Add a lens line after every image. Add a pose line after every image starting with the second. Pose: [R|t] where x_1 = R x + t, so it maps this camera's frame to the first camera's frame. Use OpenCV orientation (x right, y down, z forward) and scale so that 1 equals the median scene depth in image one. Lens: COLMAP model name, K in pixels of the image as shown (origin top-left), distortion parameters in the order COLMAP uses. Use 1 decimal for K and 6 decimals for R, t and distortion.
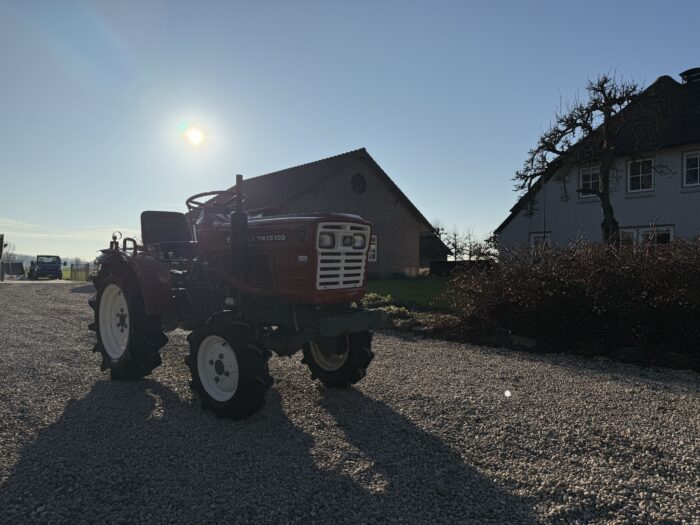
lens RADIAL K [[495.2, 0, 352.6], [0, 495.2, 261.8], [0, 0, 1]] dist [0.016135, -0.030866]
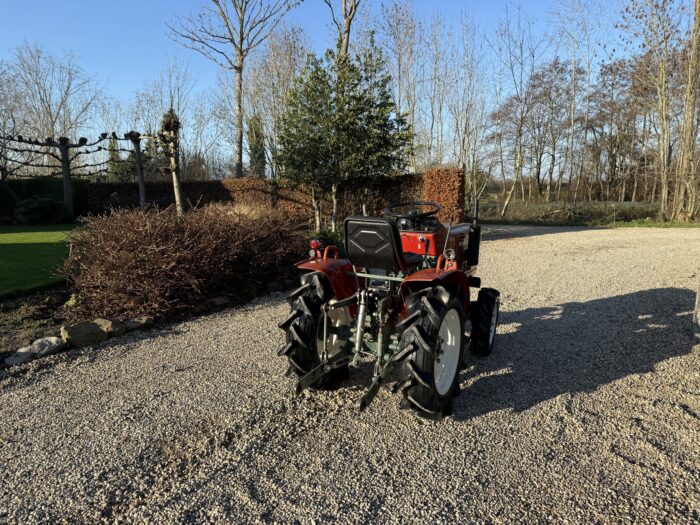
lens RADIAL K [[495.2, 0, 349.0], [0, 495.2, 263.4], [0, 0, 1]] dist [0.016135, -0.030866]
pose [[-0.263361, -0.142557, 0.954106, -1.482041], [-0.020101, 0.989617, 0.142314, -0.183544], [-0.964488, 0.018301, -0.263492, 1.669998]]
